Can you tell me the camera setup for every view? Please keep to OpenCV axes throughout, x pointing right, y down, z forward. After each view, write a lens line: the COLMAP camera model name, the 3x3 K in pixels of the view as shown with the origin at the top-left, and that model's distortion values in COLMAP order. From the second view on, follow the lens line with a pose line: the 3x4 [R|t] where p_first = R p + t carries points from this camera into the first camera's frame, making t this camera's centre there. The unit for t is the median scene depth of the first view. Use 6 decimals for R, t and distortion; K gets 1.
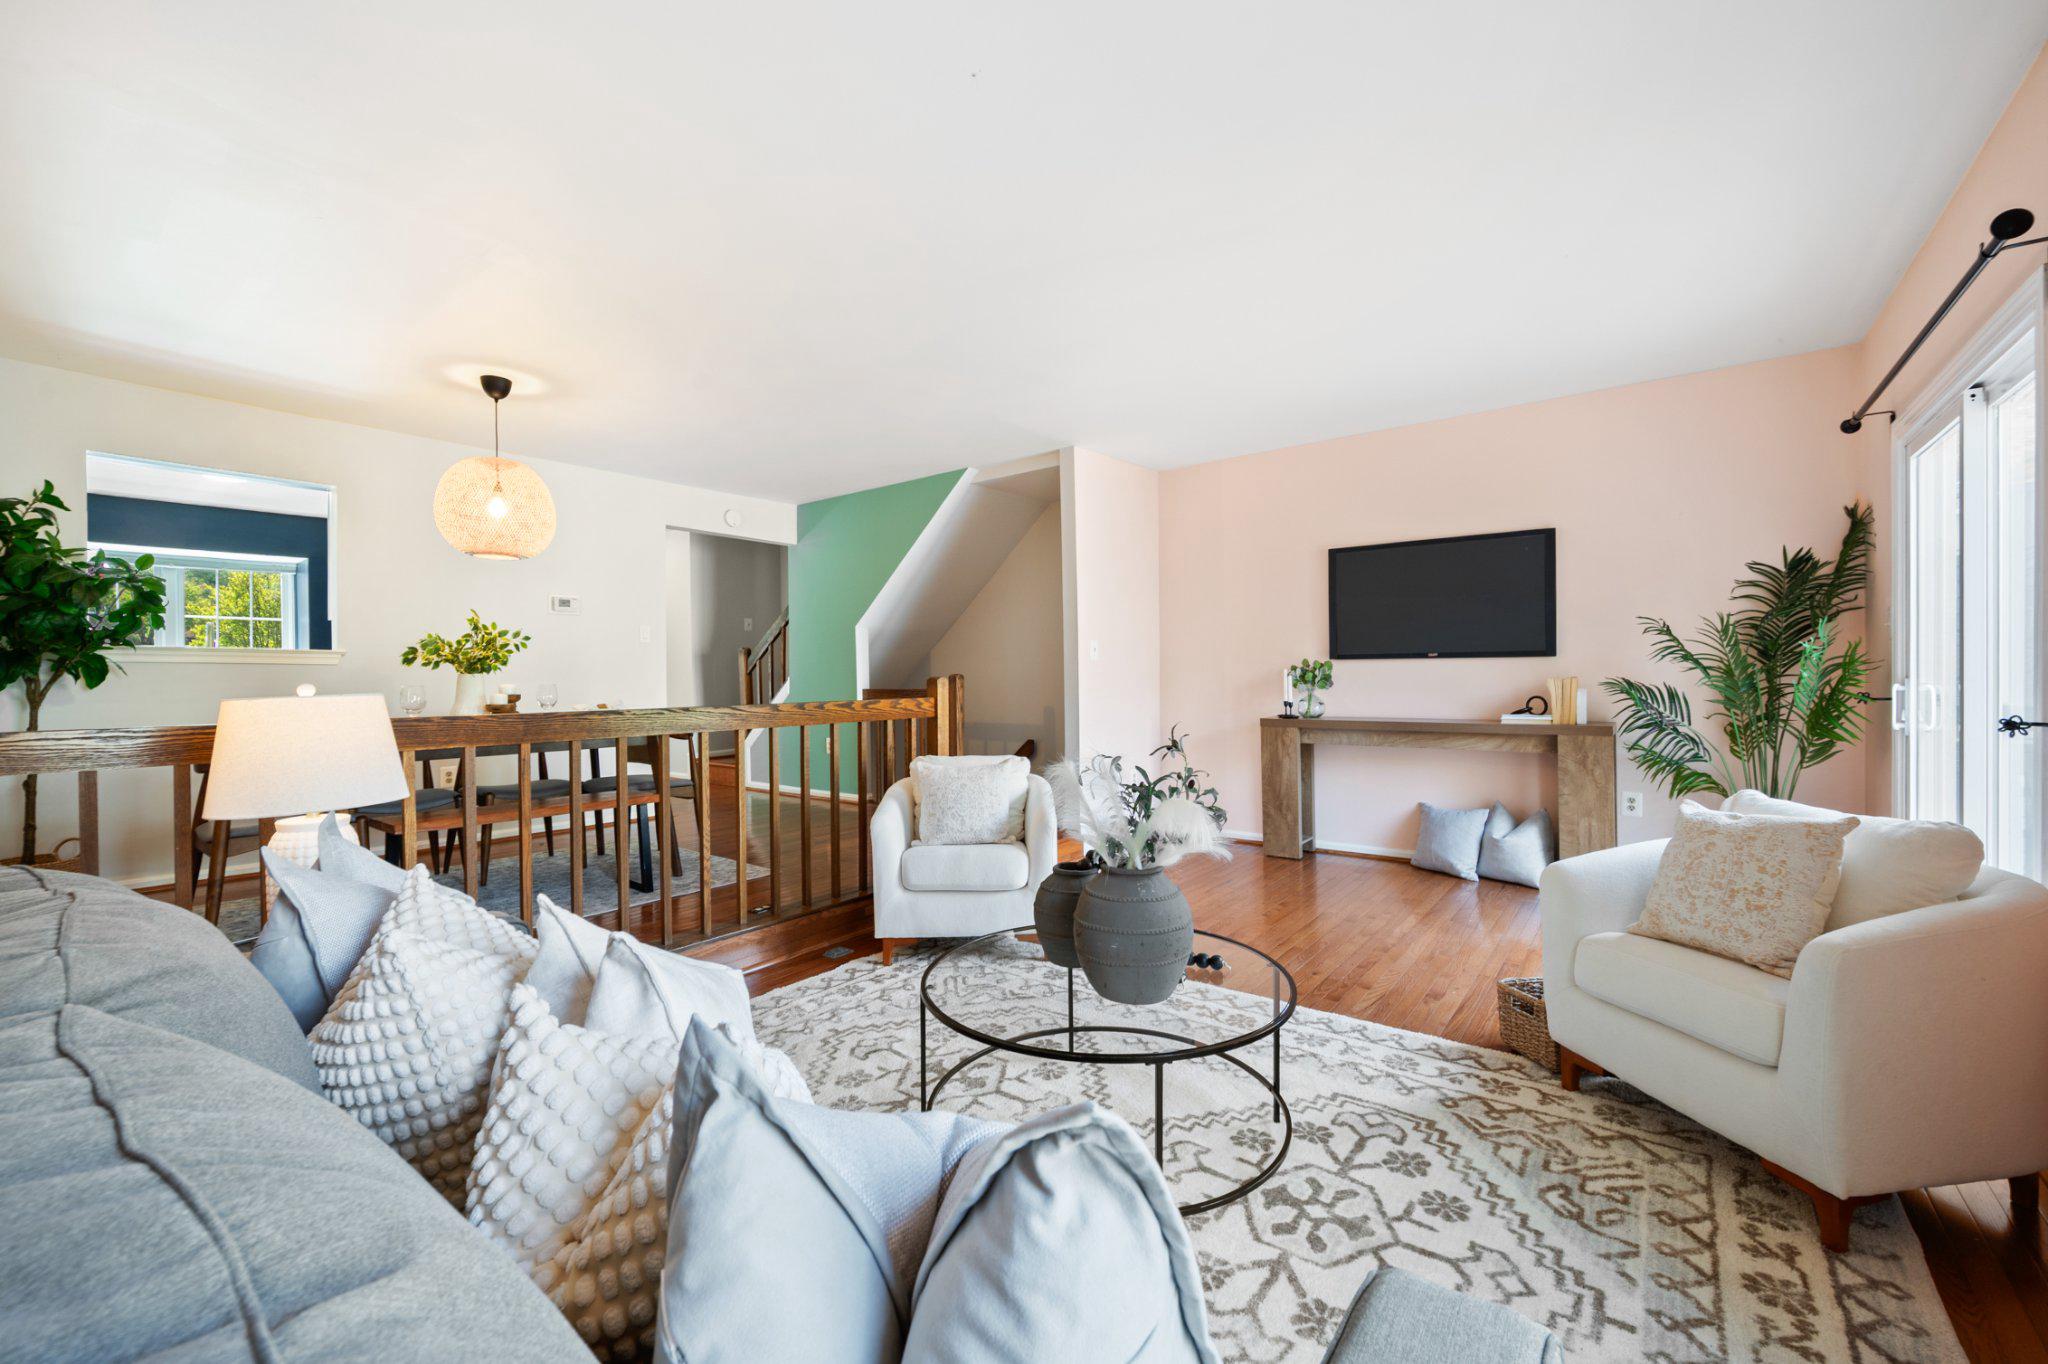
lens RADIAL K [[847.6, 0, 1040.9], [0, 847.6, 669.8], [0, 0, 1]] dist [0.001461, -0.000469]
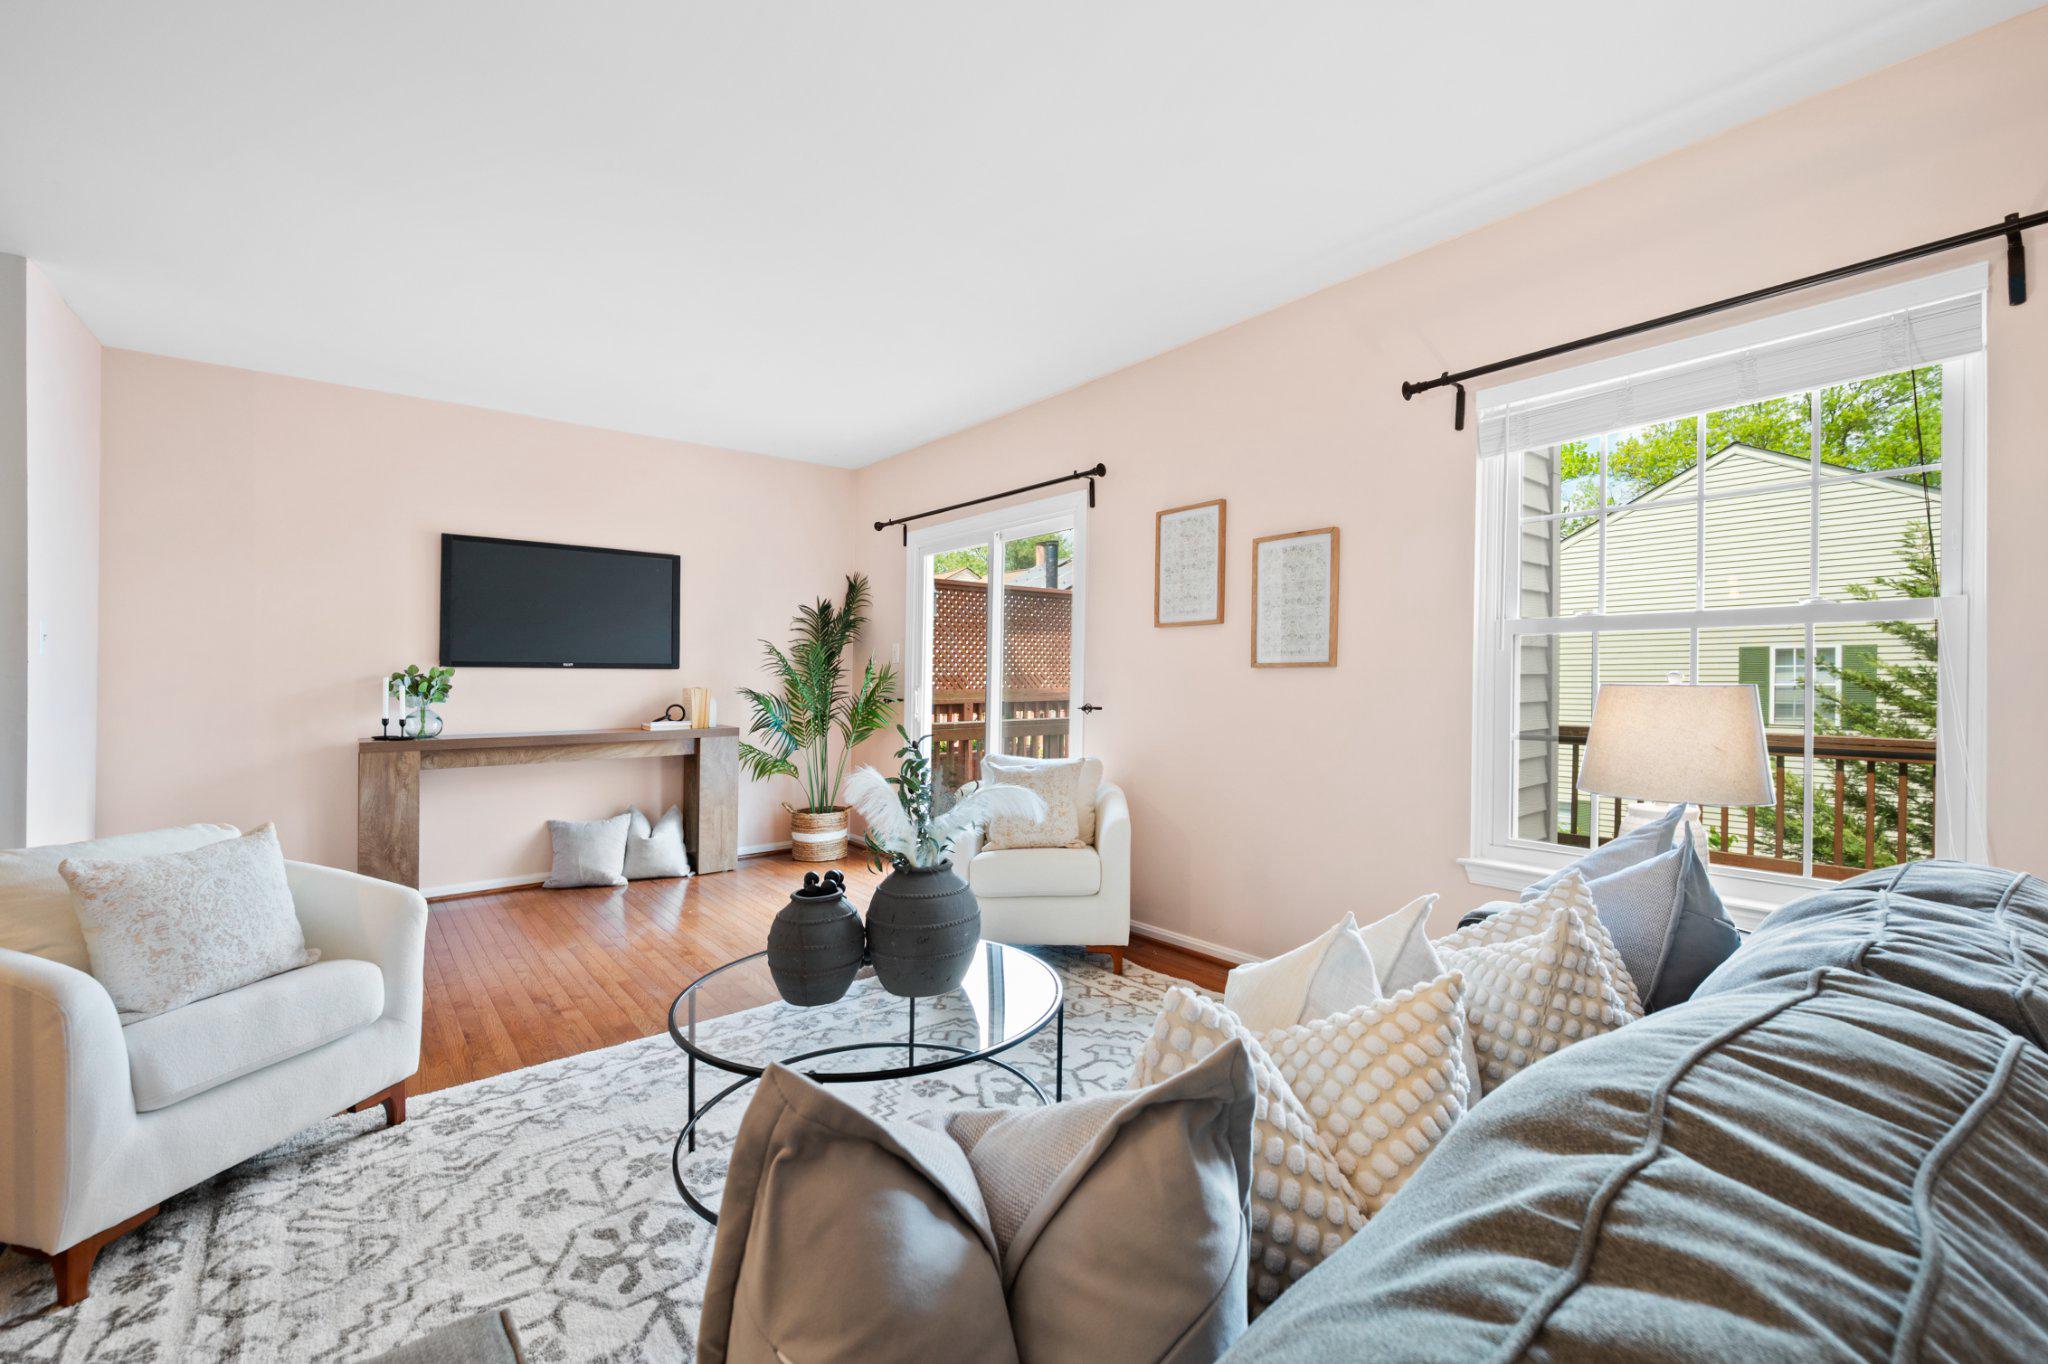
lens RADIAL K [[847.6, 0, 1040.9], [0, 847.6, 669.8], [0, 0, 1]] dist [0.001461, -0.000469]
pose [[0.214451, 0.022101, 0.976485, -0.538707], [-0.005873, 0.999755, -0.021338, 0.008655], [-0.976717, -0.001159, 0.214528, 0.388247]]
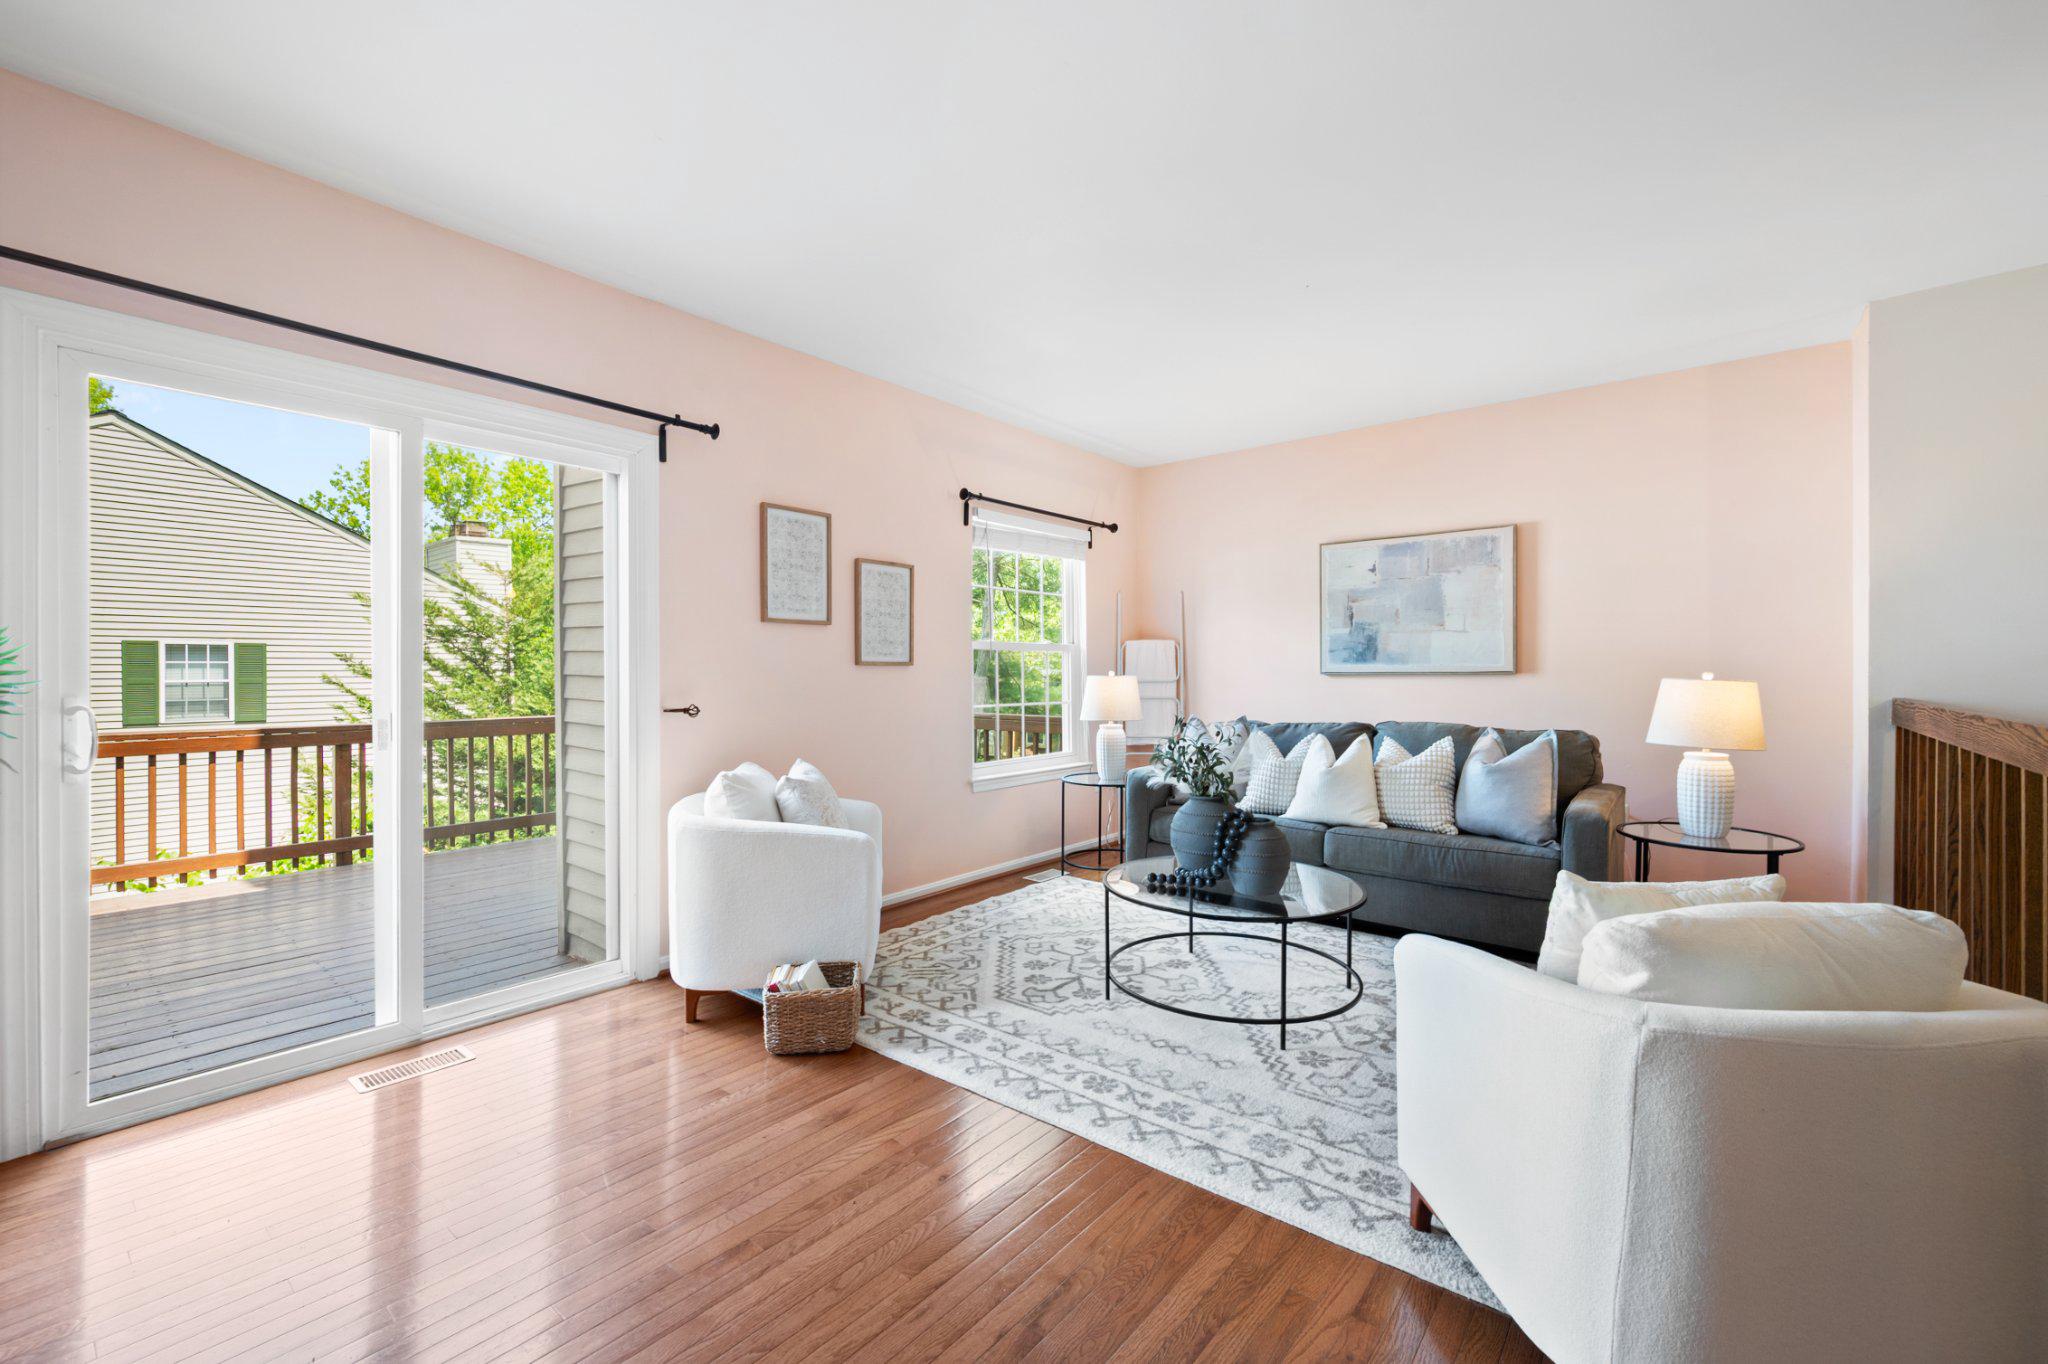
lens RADIAL K [[813.0, 0, 1024.0], [0, 813.0, 682.0], [0, 0, 1]] dist [0.002119, 0.000001]
pose [[-0.998724, 0.013554, 0.048658, 0.226989], [0.013917, 0.999878, 0.007143, 0.002349], [-0.048555, 0.007811, -0.998790, 1.540905]]
